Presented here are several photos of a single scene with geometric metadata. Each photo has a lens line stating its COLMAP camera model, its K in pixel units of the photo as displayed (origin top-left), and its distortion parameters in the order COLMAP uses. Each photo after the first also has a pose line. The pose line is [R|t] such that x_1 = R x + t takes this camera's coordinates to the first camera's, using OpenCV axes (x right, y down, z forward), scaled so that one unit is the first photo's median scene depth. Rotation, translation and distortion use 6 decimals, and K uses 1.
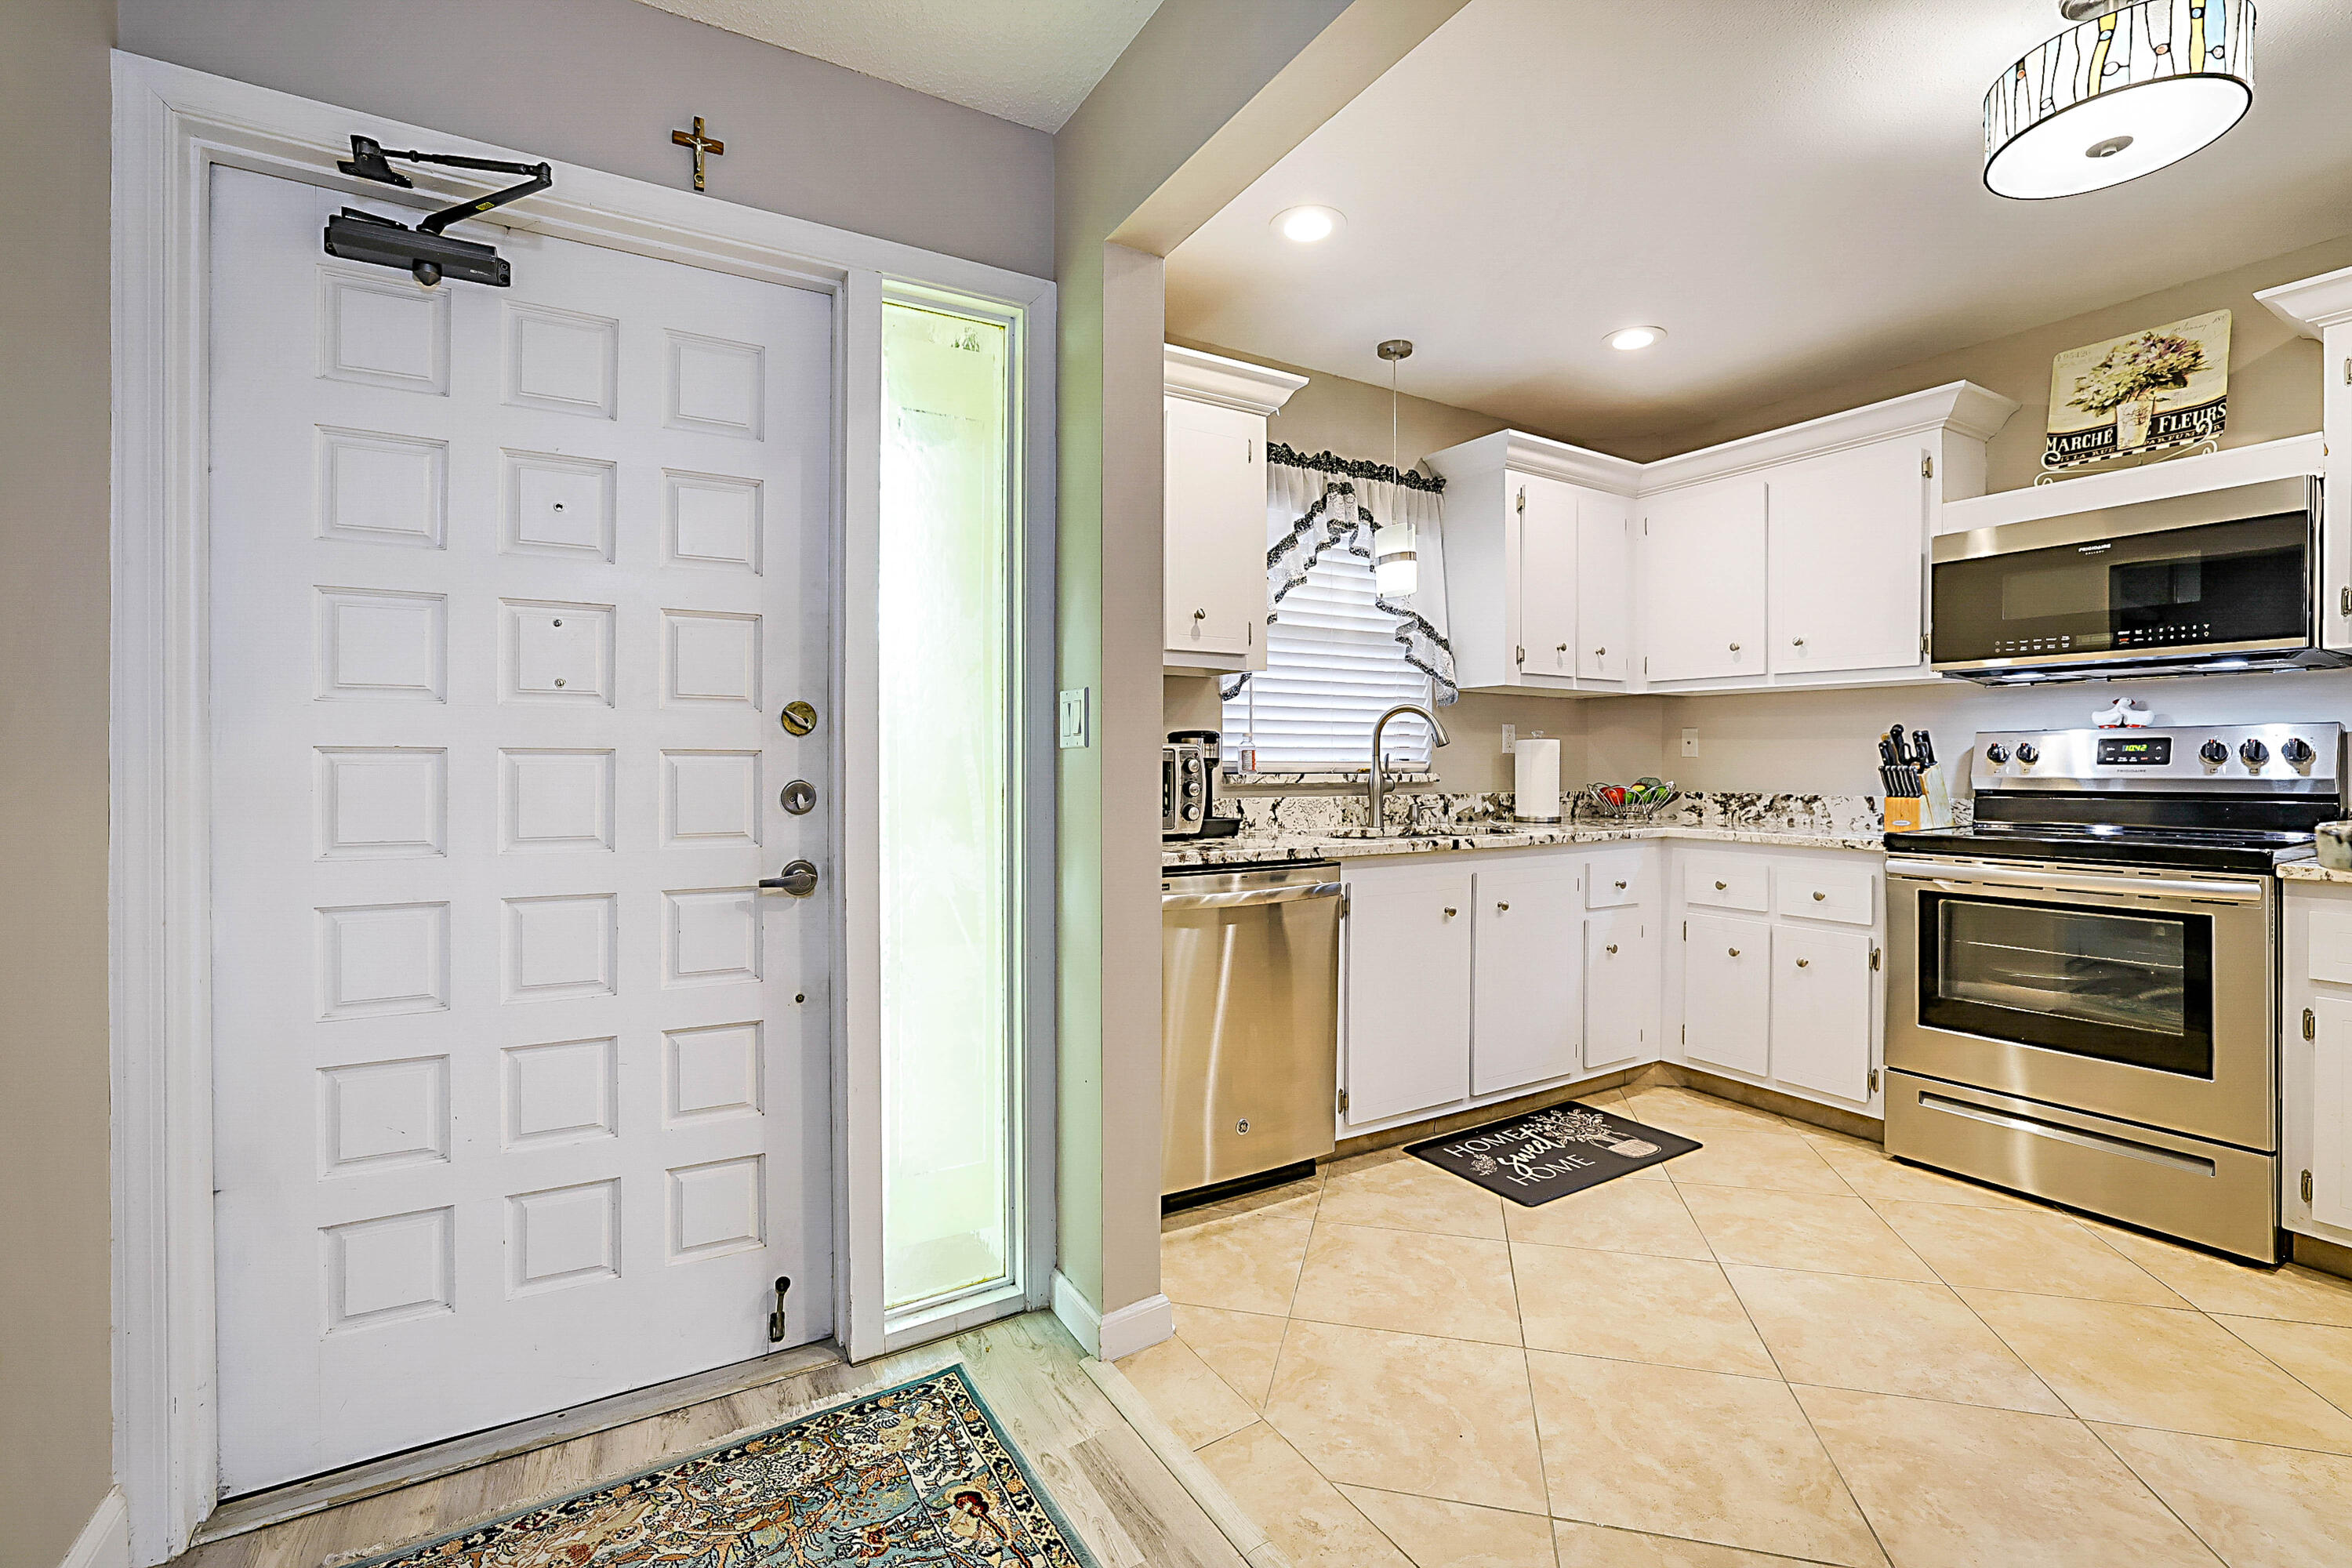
lens RADIAL K [[1029.4, 0, 1171.7], [0, 1029.4, 766.2], [0, 0, 1]] dist [-0.045557, 0.018456]
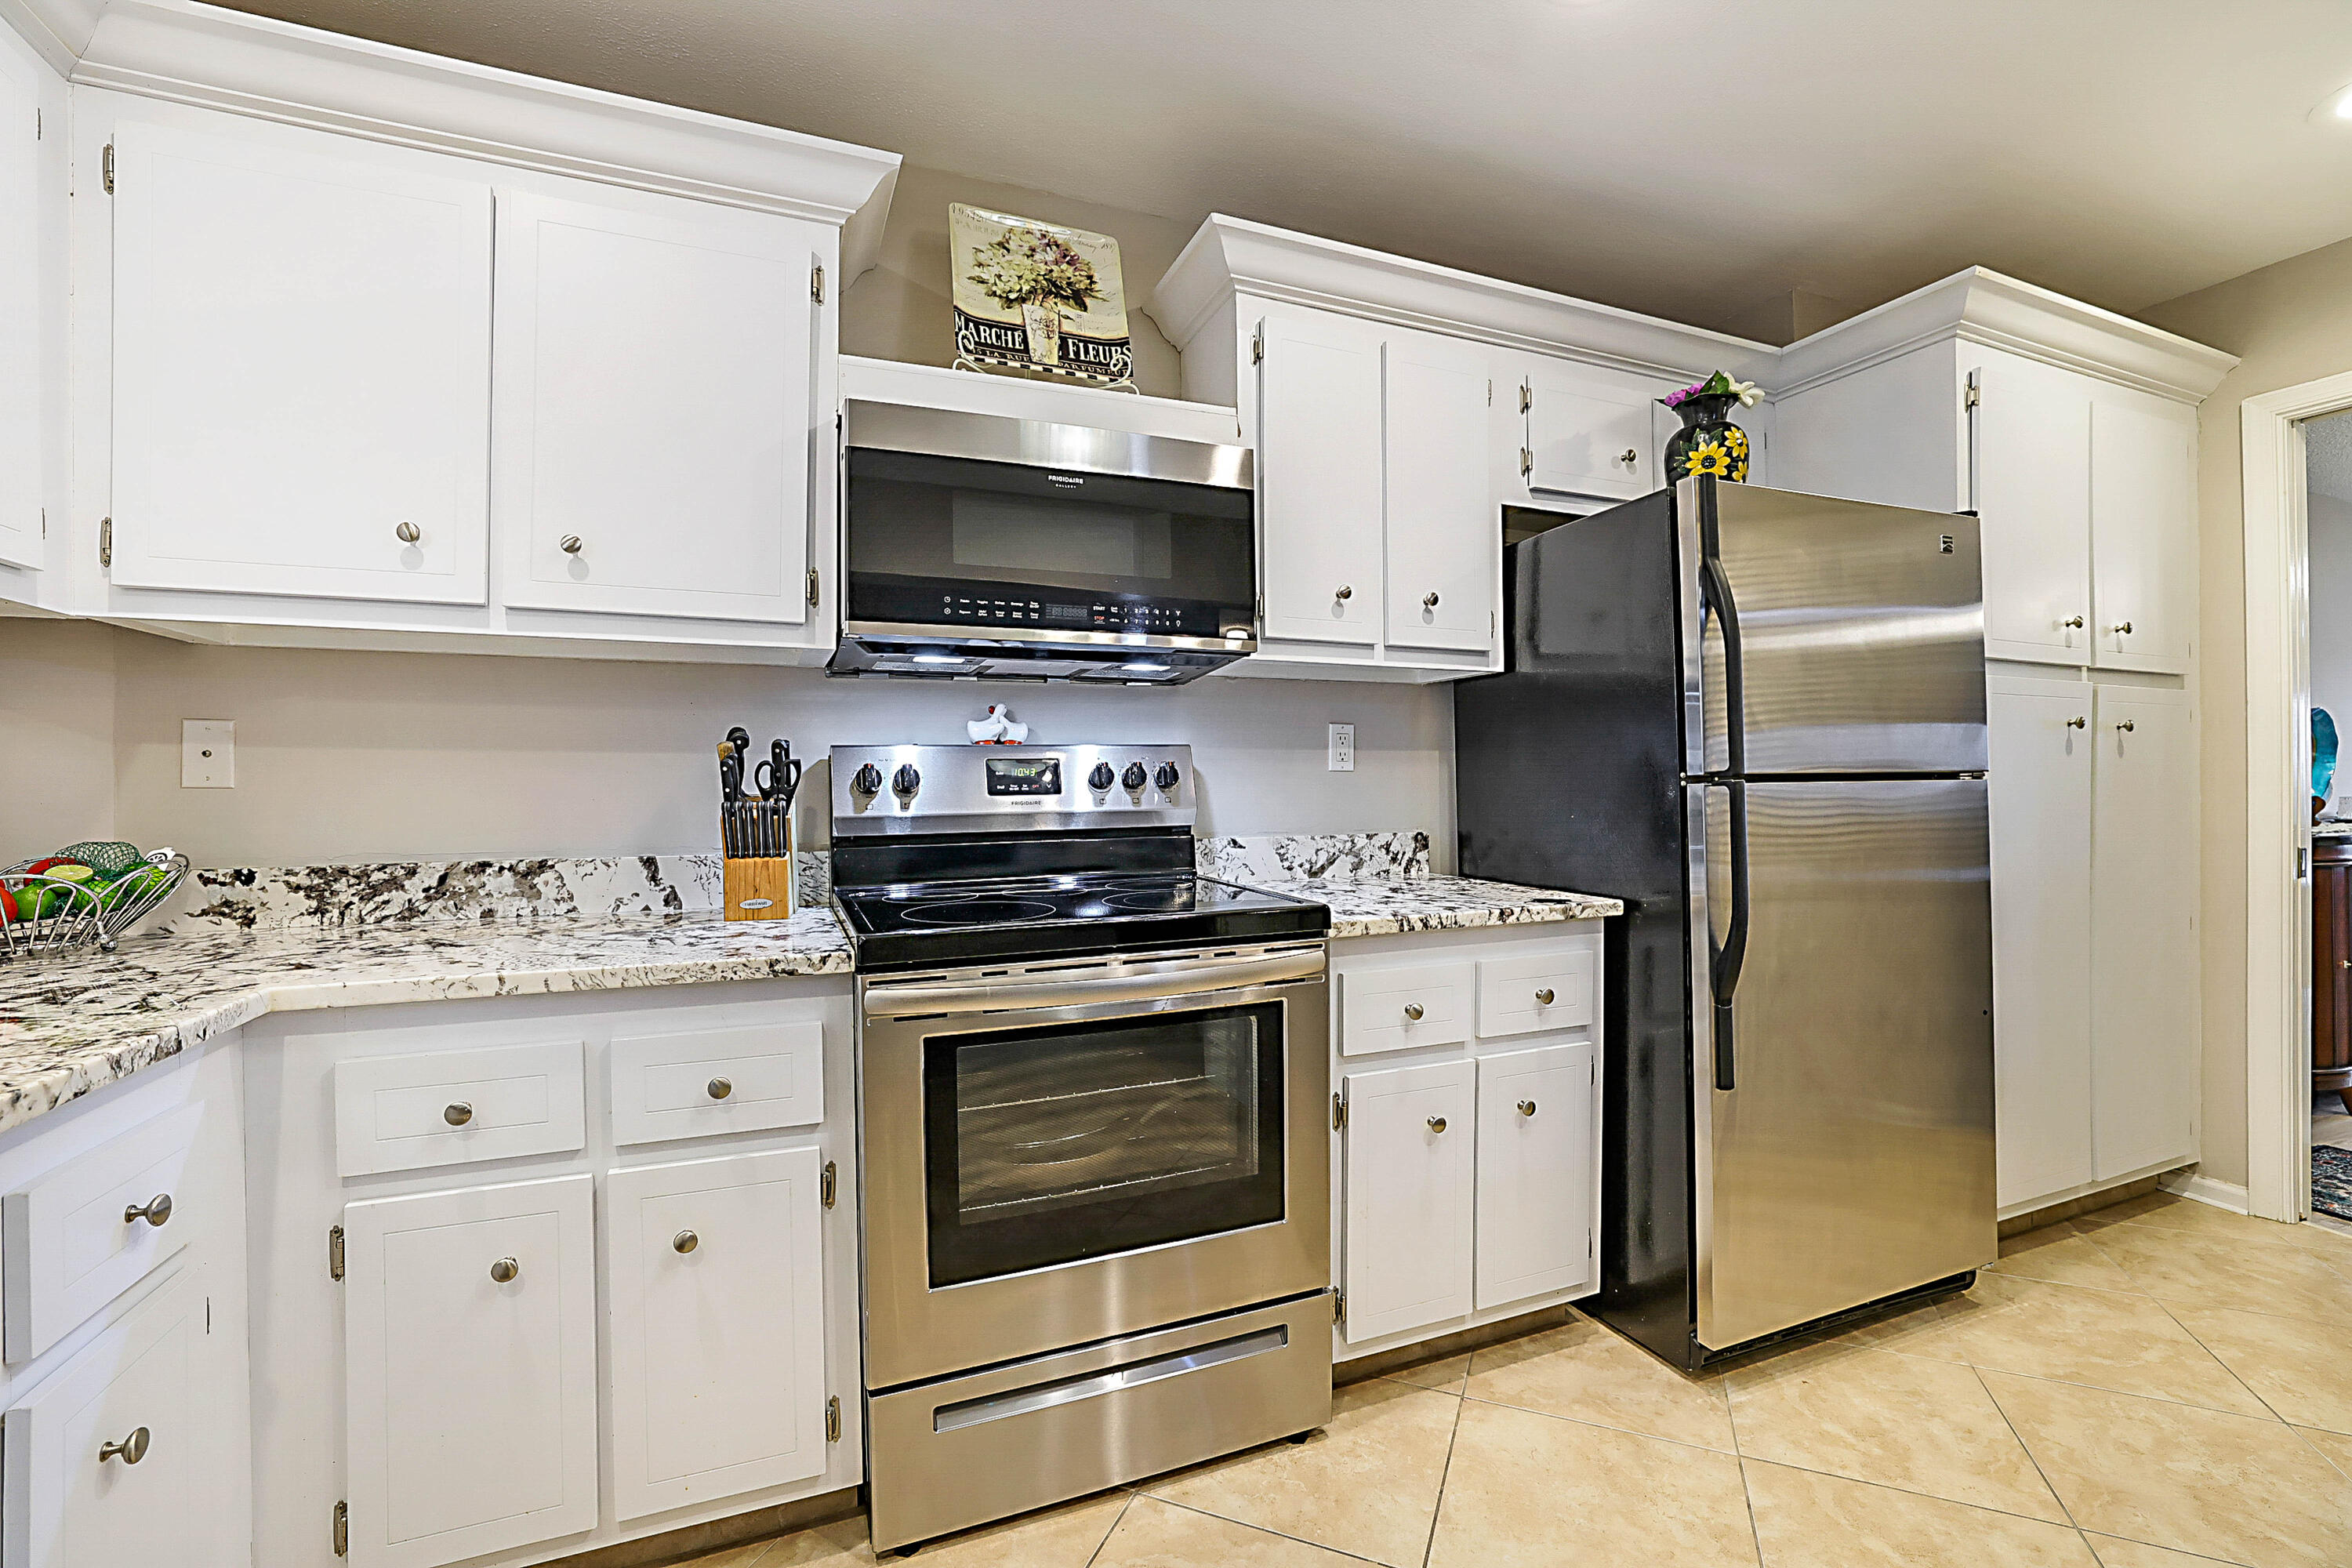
lens RADIAL K [[1008.5, 0, 1167.7], [0, 1008.5, 780.2], [0, 0, 1]] dist [-0.047953, 0.018075]
pose [[0.150811, 0.000116, 0.988563, 0.217712], [0.011303, 0.999934, -0.001841, -0.008793], [-0.988498, 0.011451, 0.150800, 0.717044]]
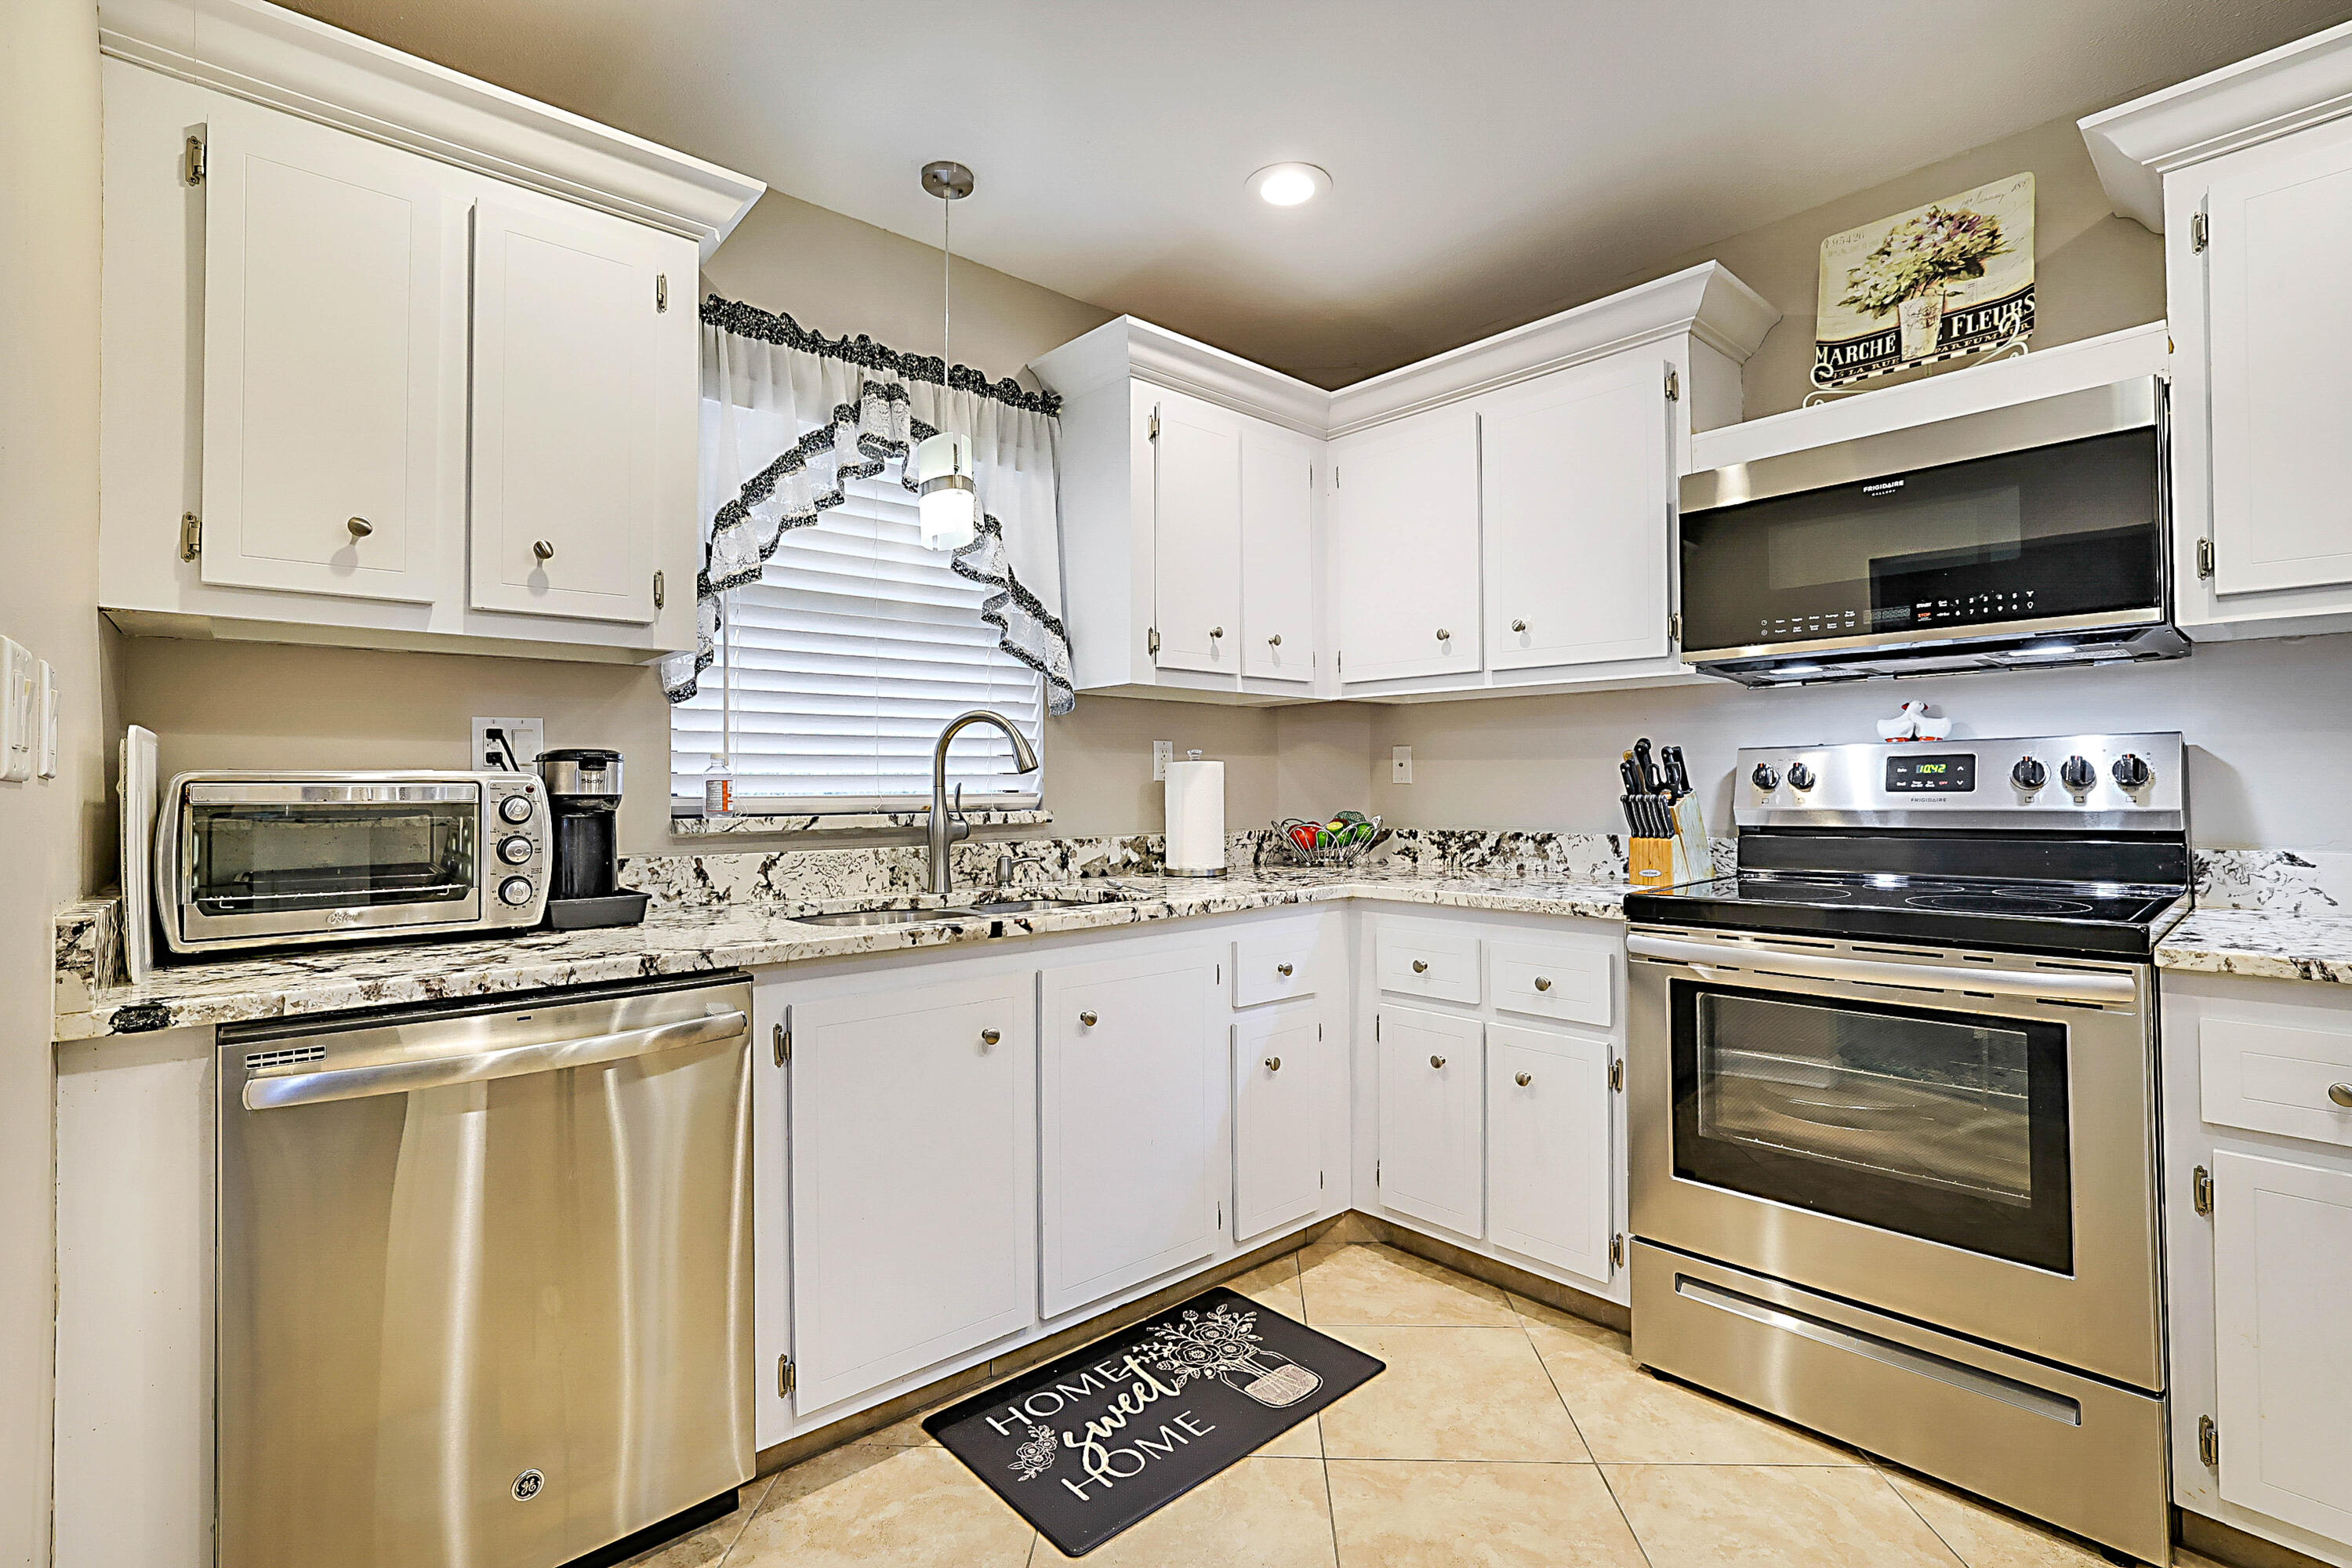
lens RADIAL K [[1077.6, 0, 1176.1], [0, 1077.6, 767.3], [0, 0, 1]] dist [-0.050456, 0.026263]
pose [[0.981287, -0.005150, 0.192484, 0.246867], [0.009499, 0.999720, -0.021678, -0.006937], [-0.192318, 0.023101, 0.981061, 0.318169]]
